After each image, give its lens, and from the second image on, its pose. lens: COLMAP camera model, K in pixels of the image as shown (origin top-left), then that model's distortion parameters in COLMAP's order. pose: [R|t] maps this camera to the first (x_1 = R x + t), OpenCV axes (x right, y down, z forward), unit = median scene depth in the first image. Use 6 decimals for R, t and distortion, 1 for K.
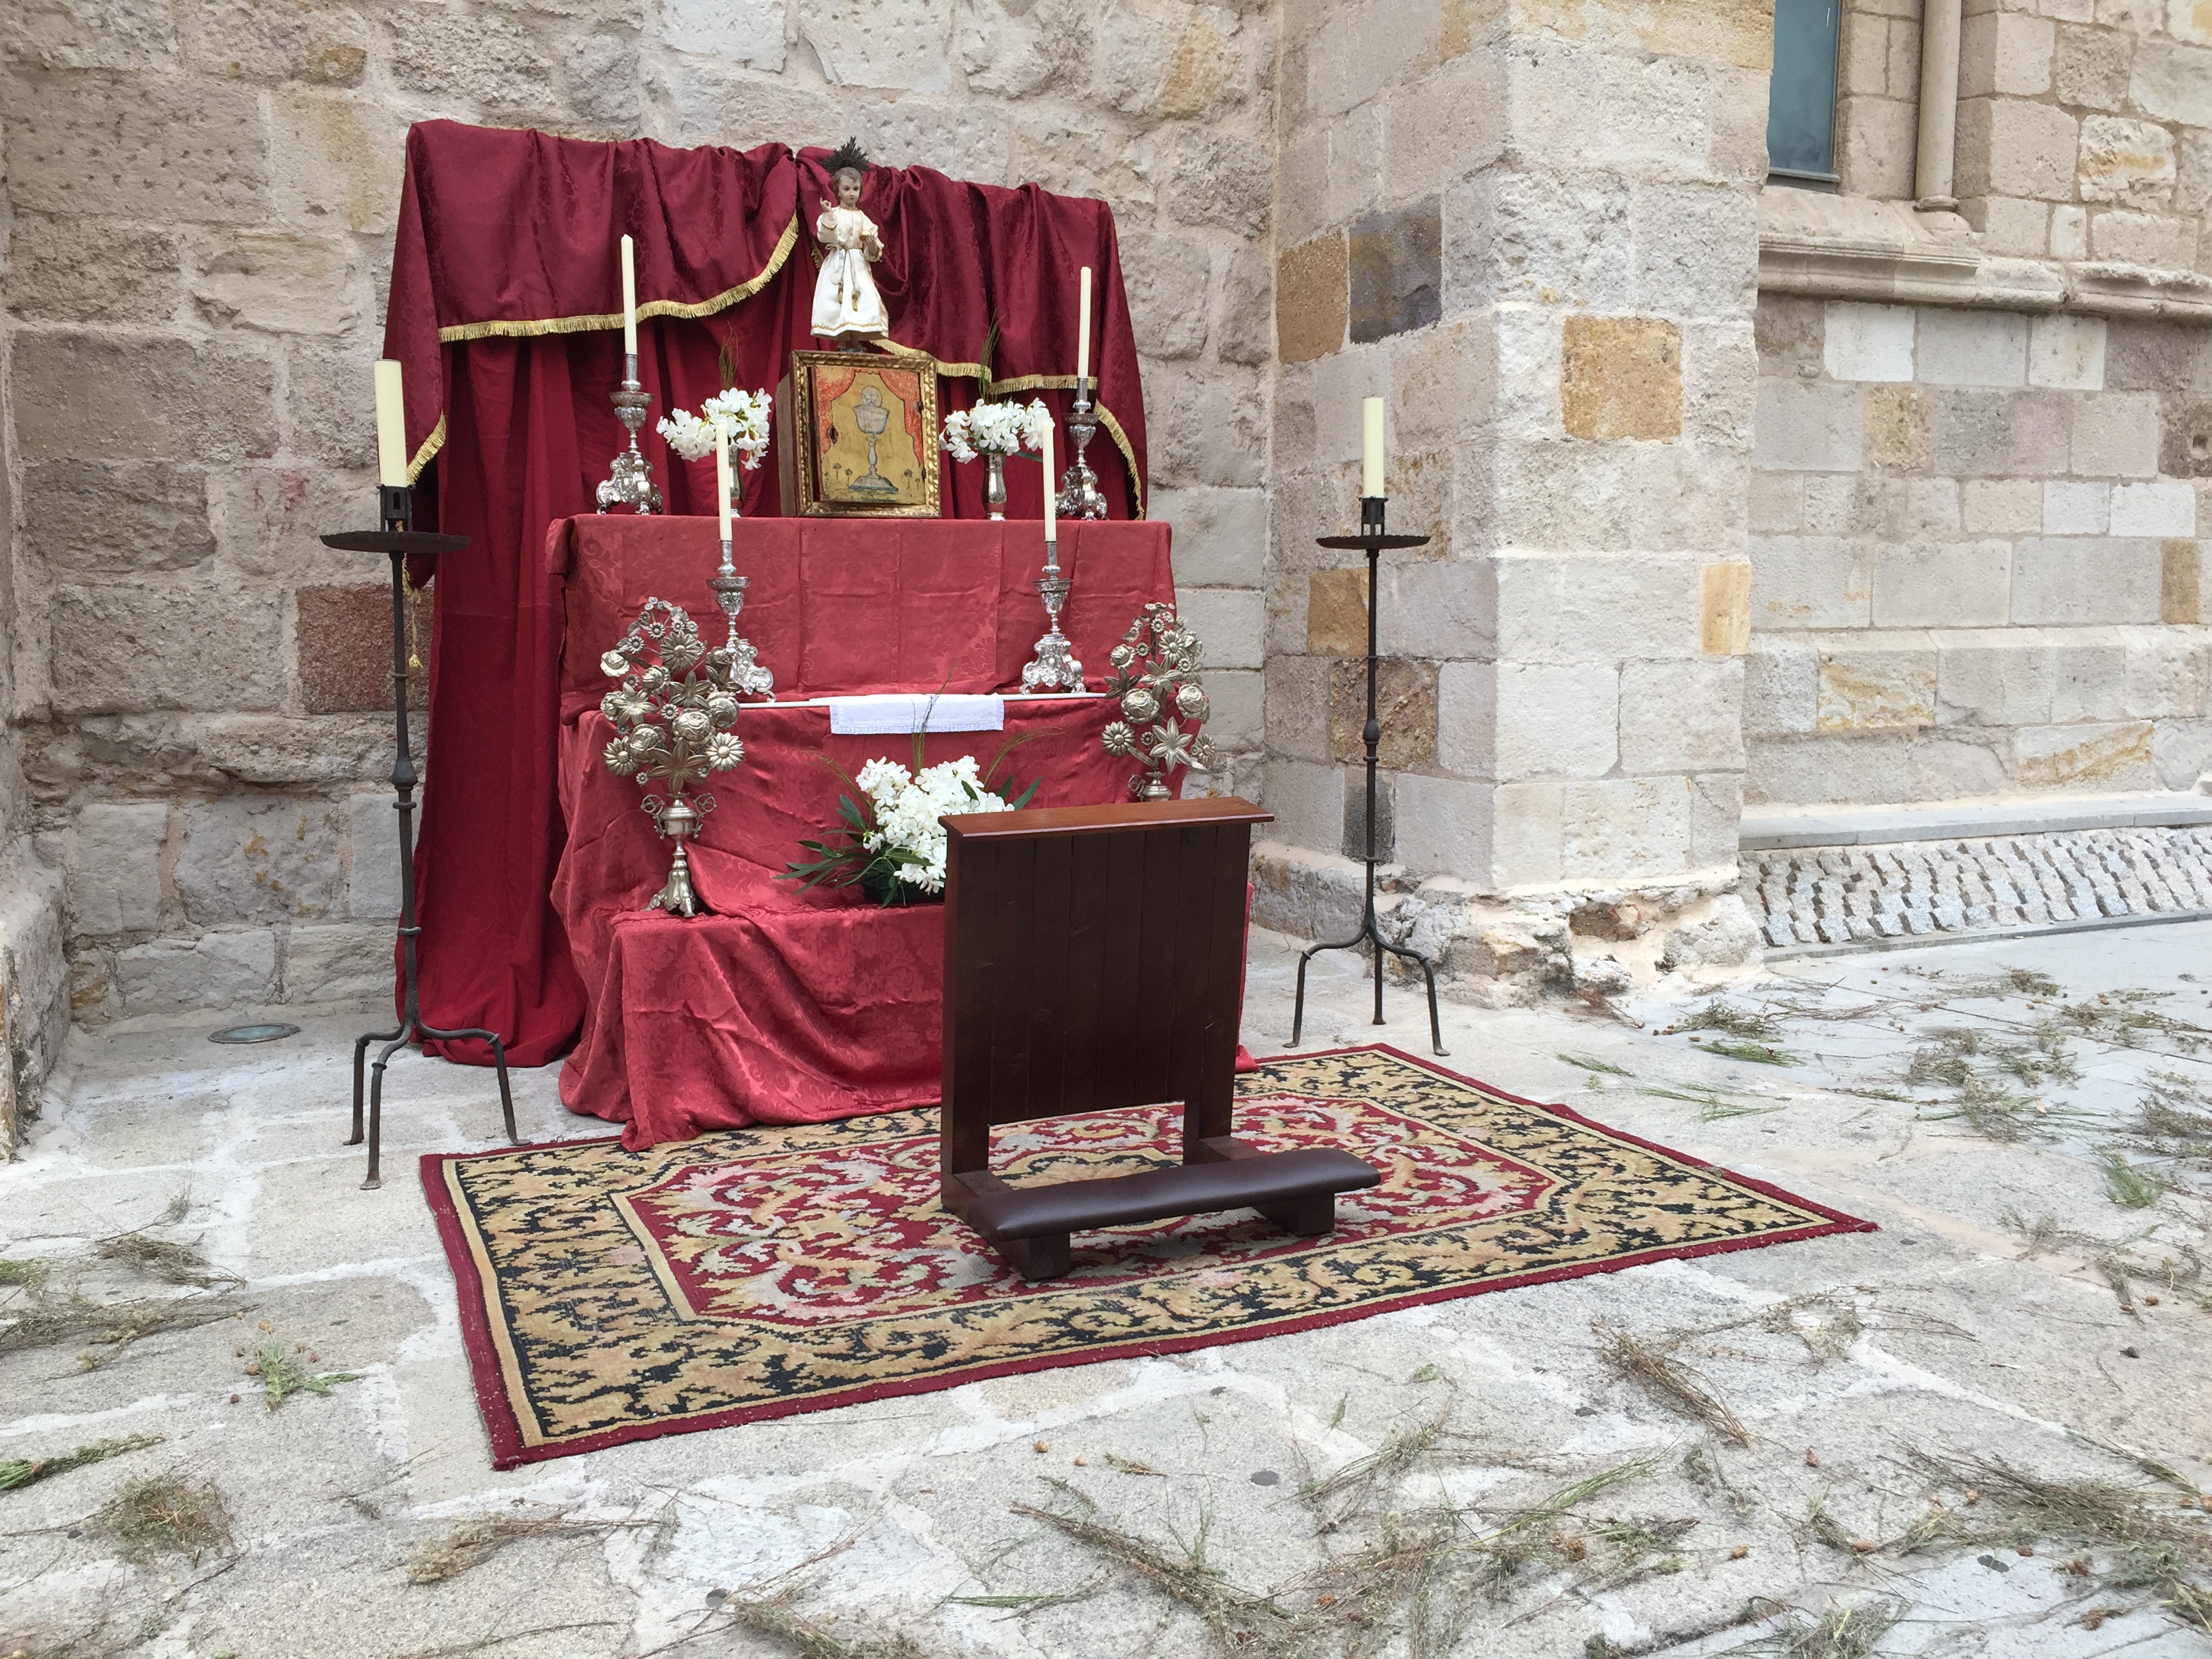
lens RADIAL K [[1890.8, 0, 1109.6], [0, 1890.8, 829.8], [0, 0, 1]] dist [0.079771, -0.103169]
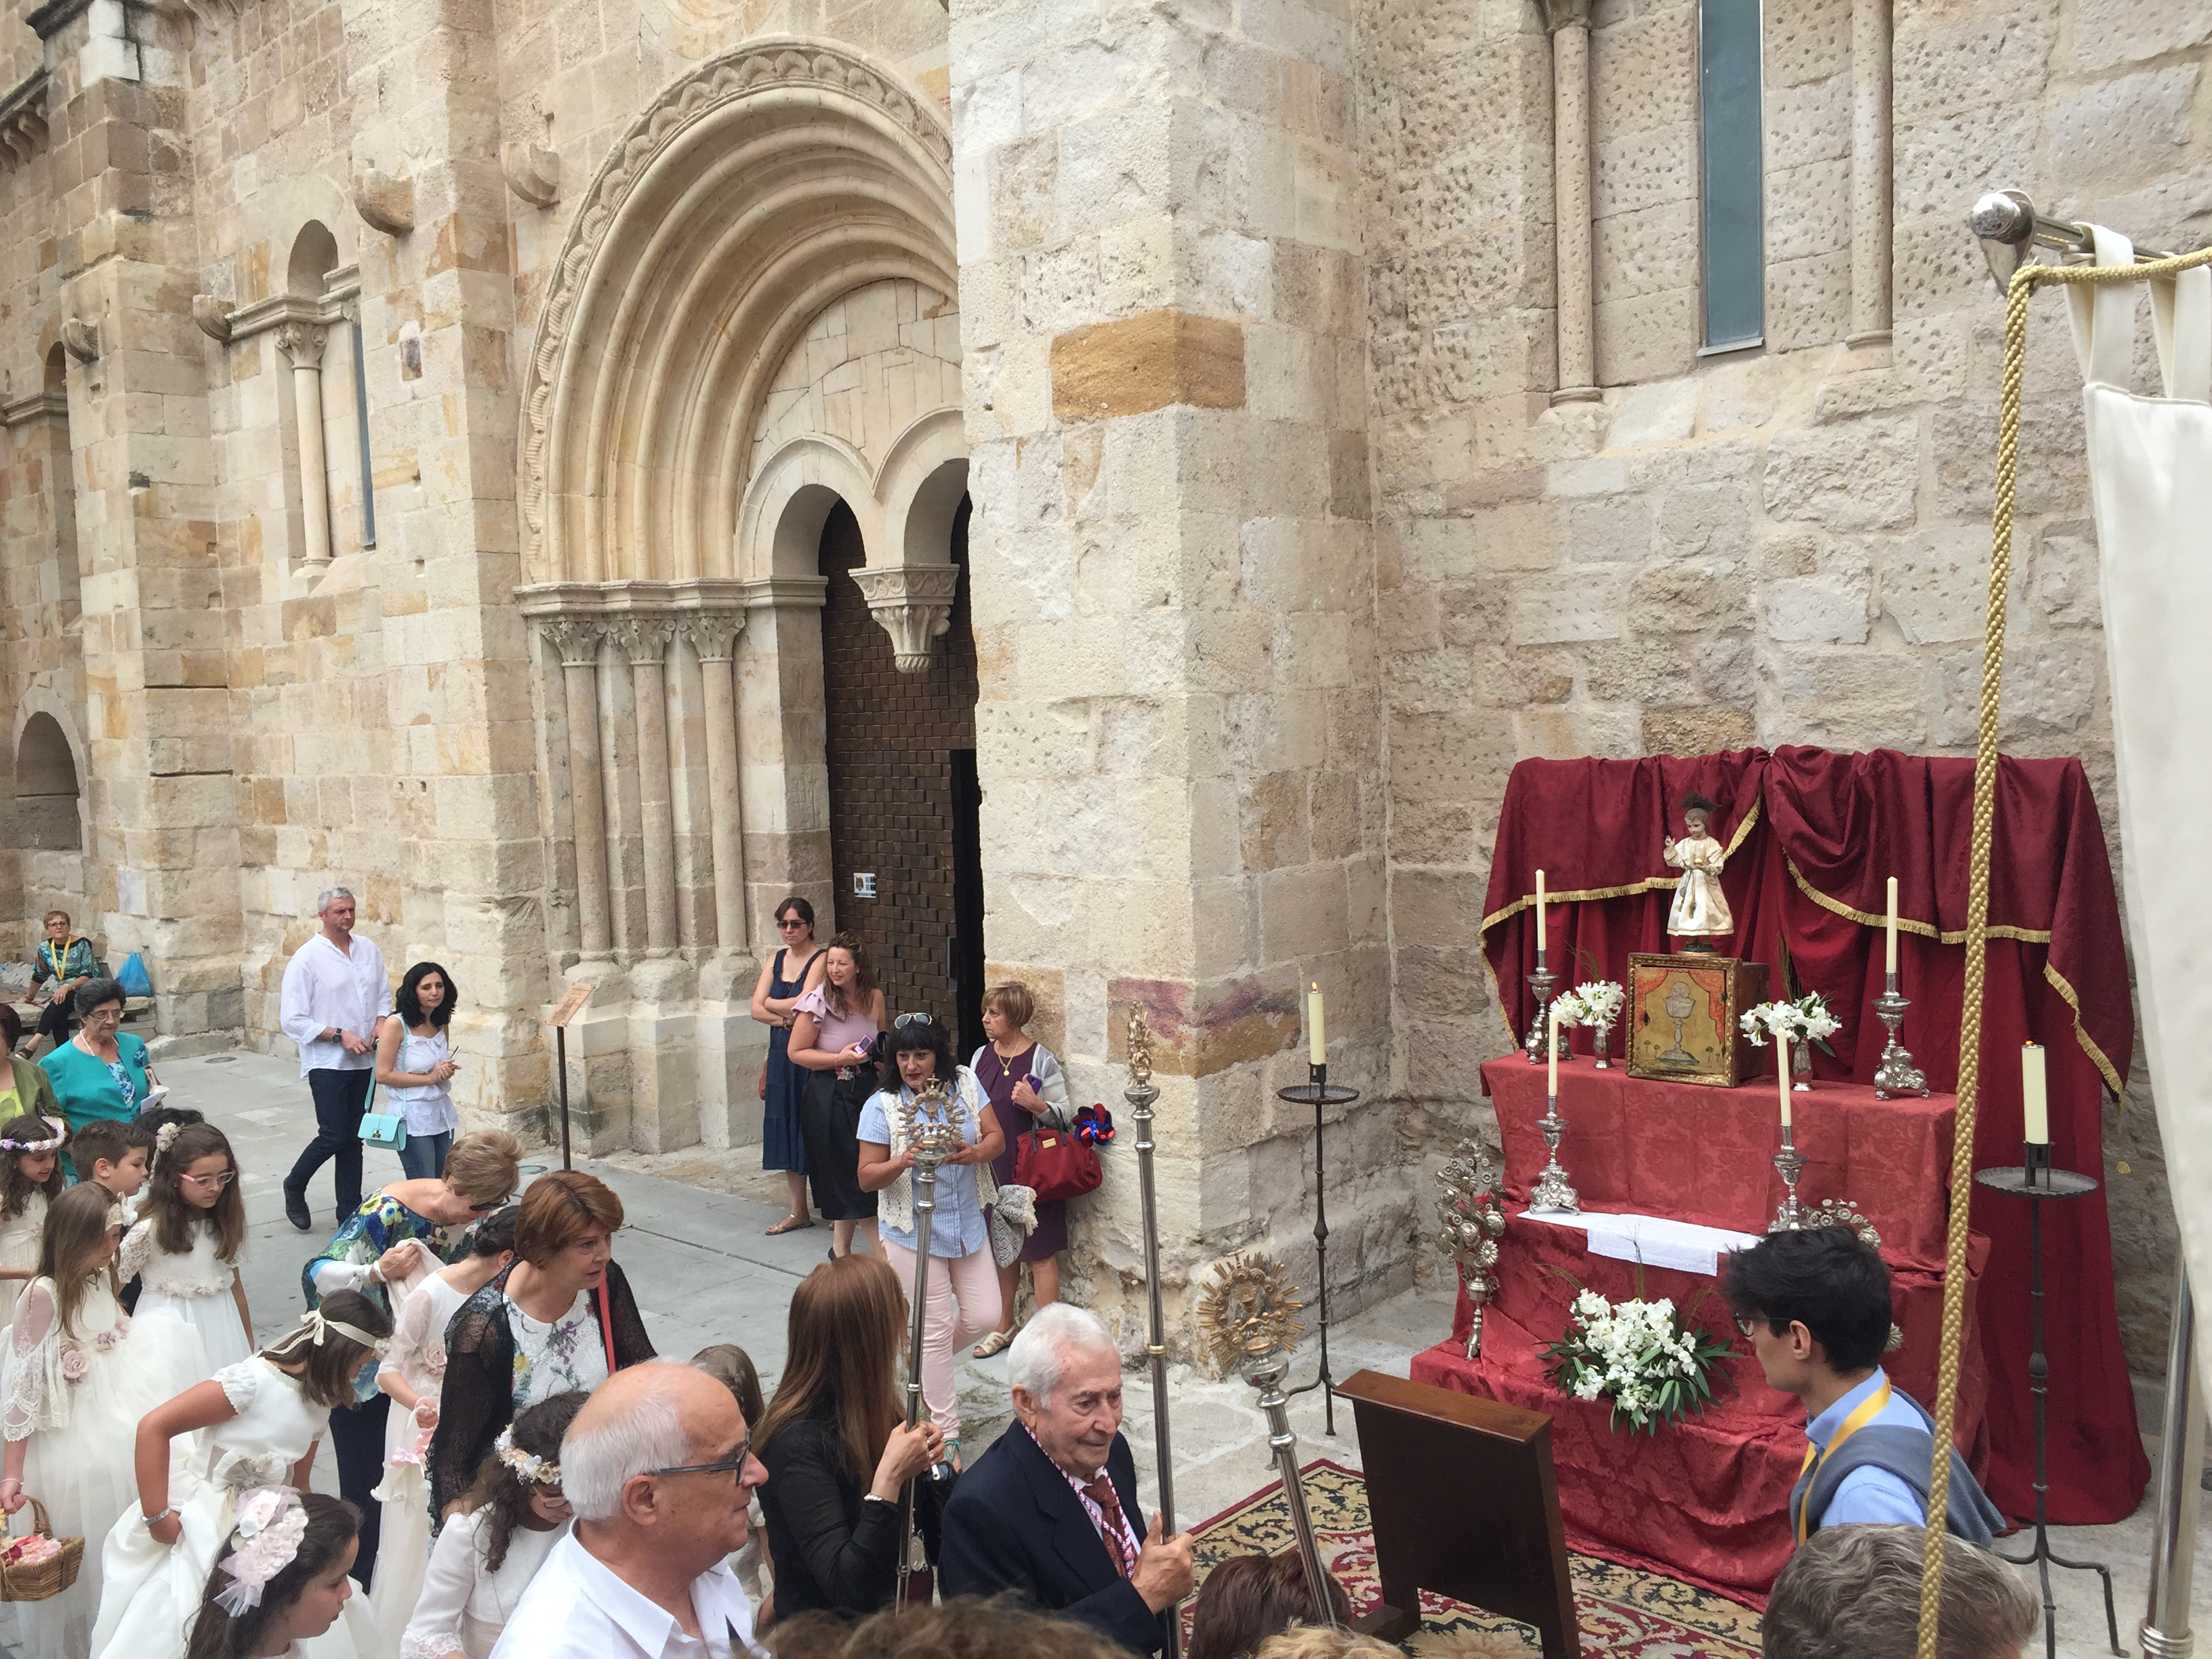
lens RADIAL K [[1890.8, 0, 1100.1], [0, 1890.8, 830.4], [0, 0, 1]] dist [0.079771, -0.103169]
pose [[0.393416, 0.049191, -0.918044, 0.818563], [-0.056976, 0.997953, 0.029057, -0.318195], [0.917594, 0.040875, 0.395413, 0.107747]]
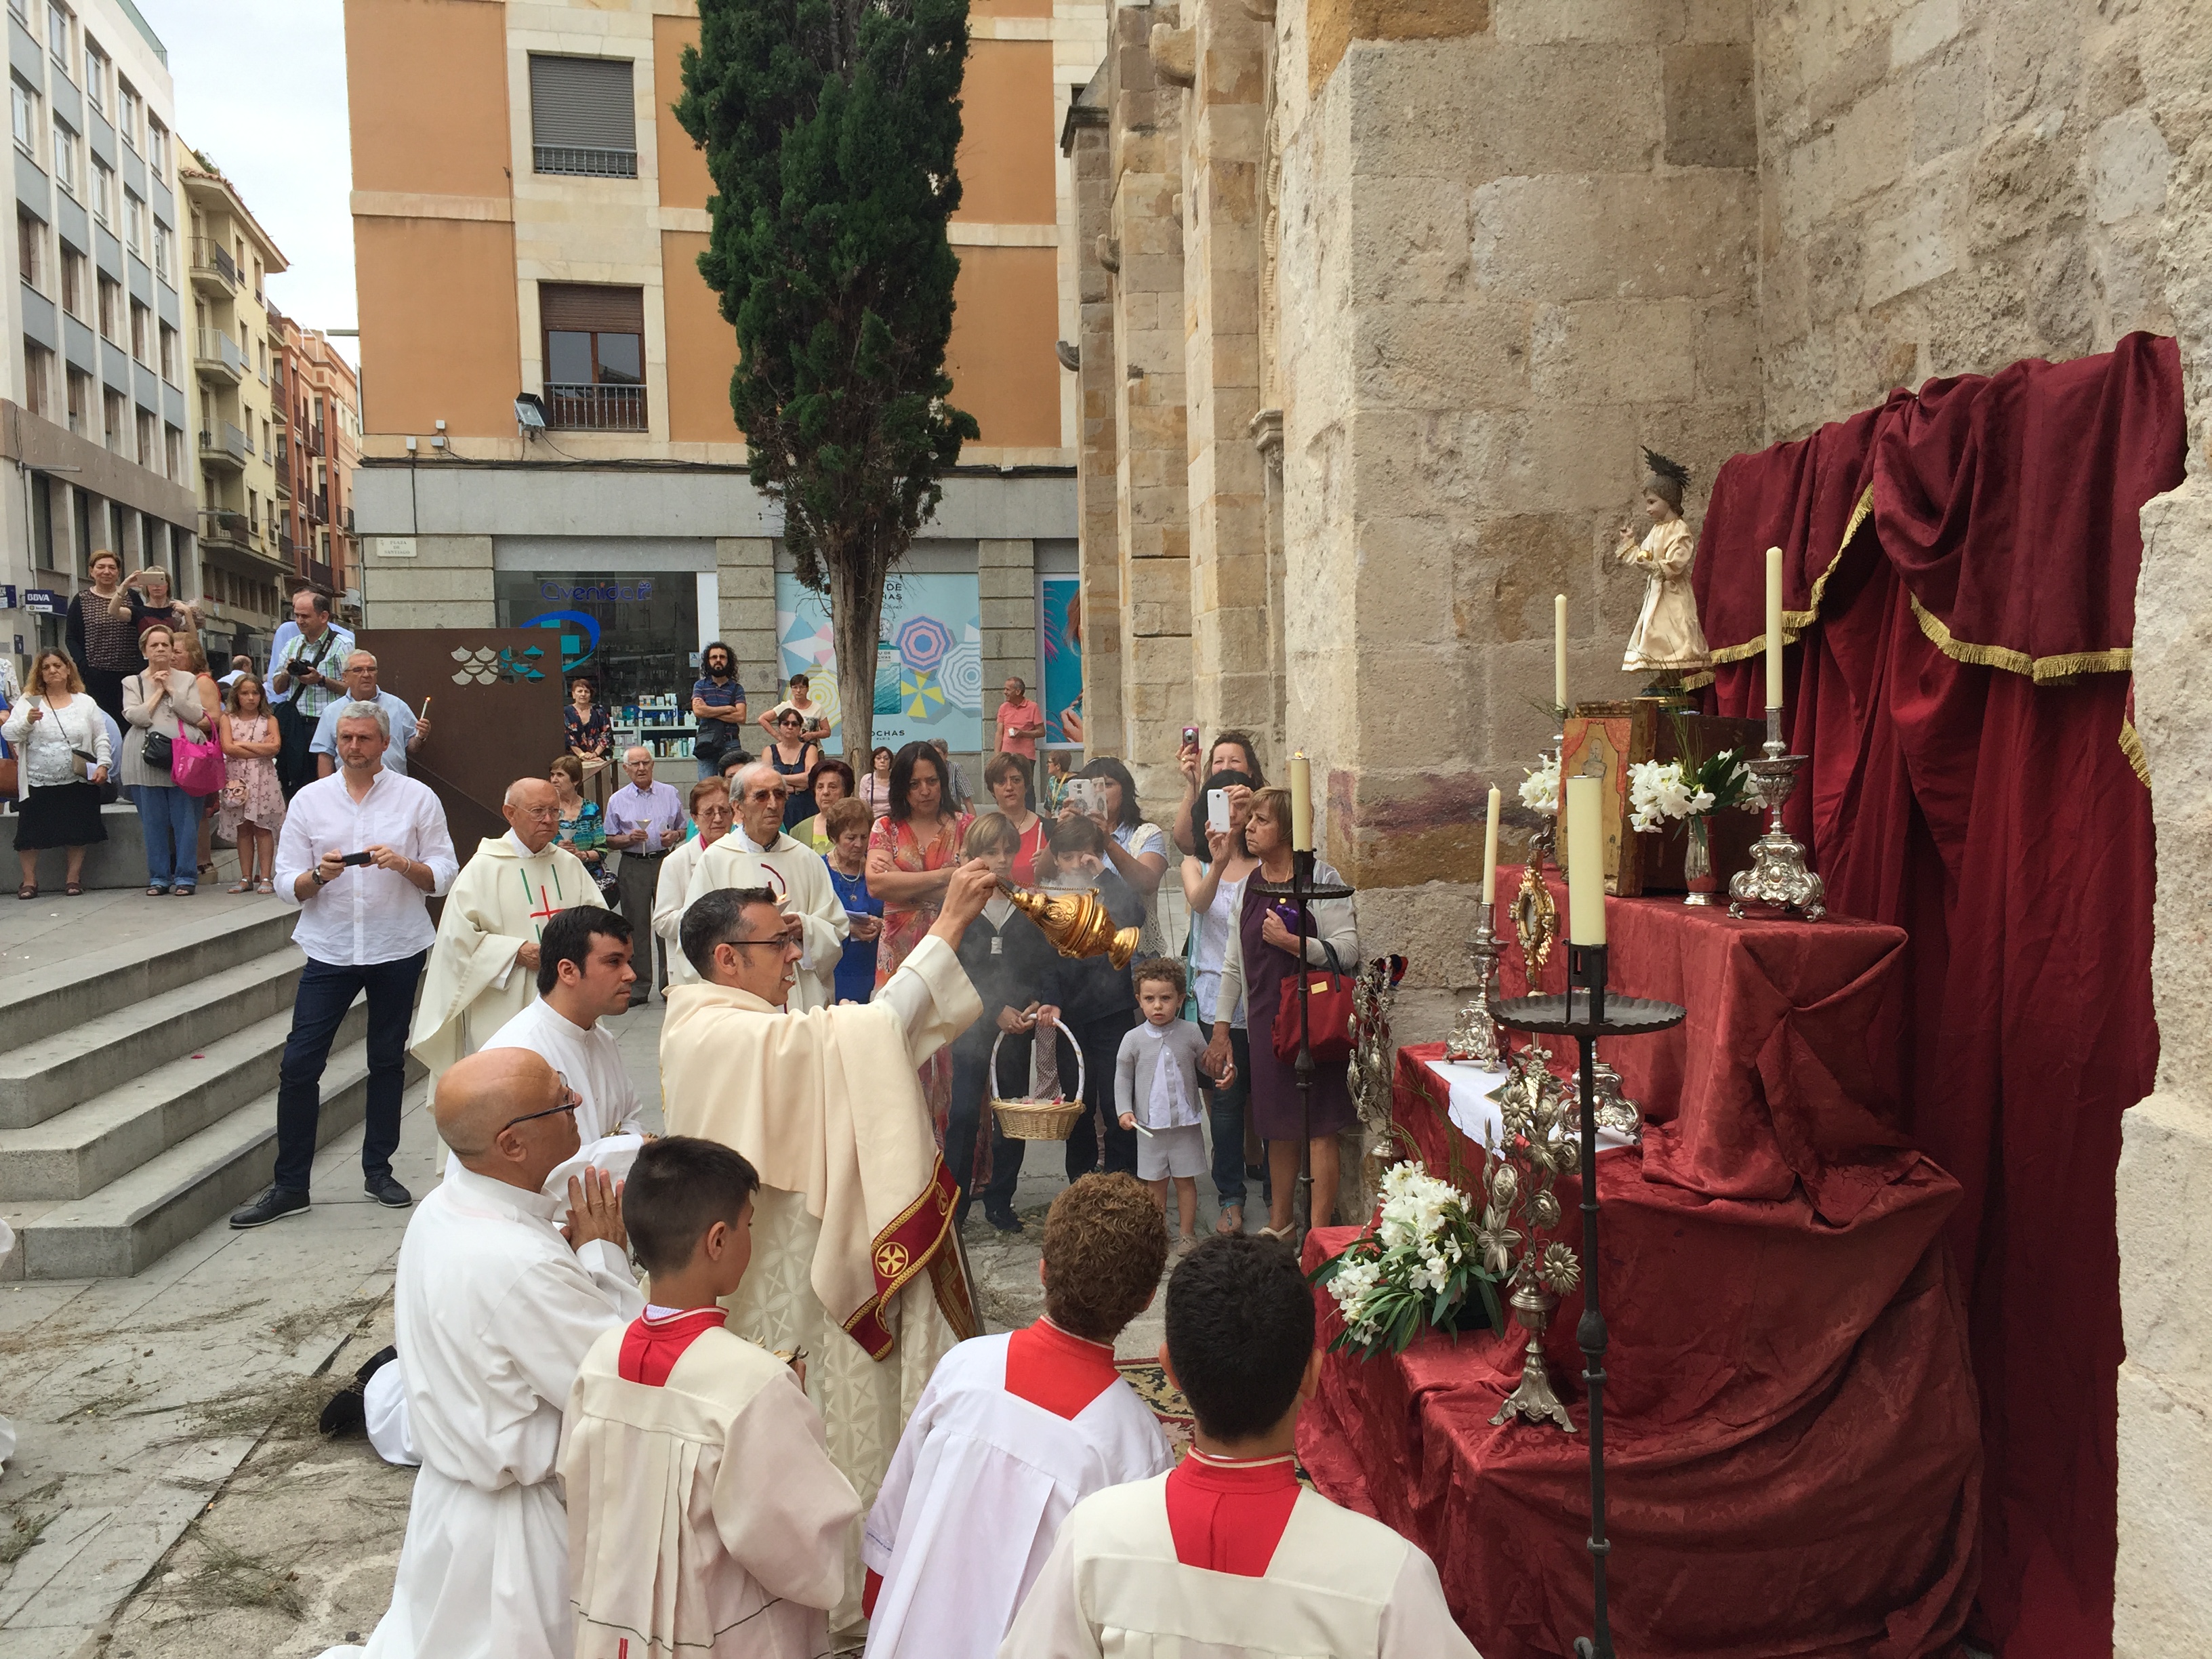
lens RADIAL K [[1890.8, 0, 1091.2], [0, 1890.8, 838.2], [0, 0, 1]] dist [0.079771, -0.103169]
pose [[-0.327539, 0.081671, -0.941301, 0.690444], [-0.068776, 0.991553, 0.109962, -0.241877], [0.942331, 0.100756, -0.319155, 0.962035]]
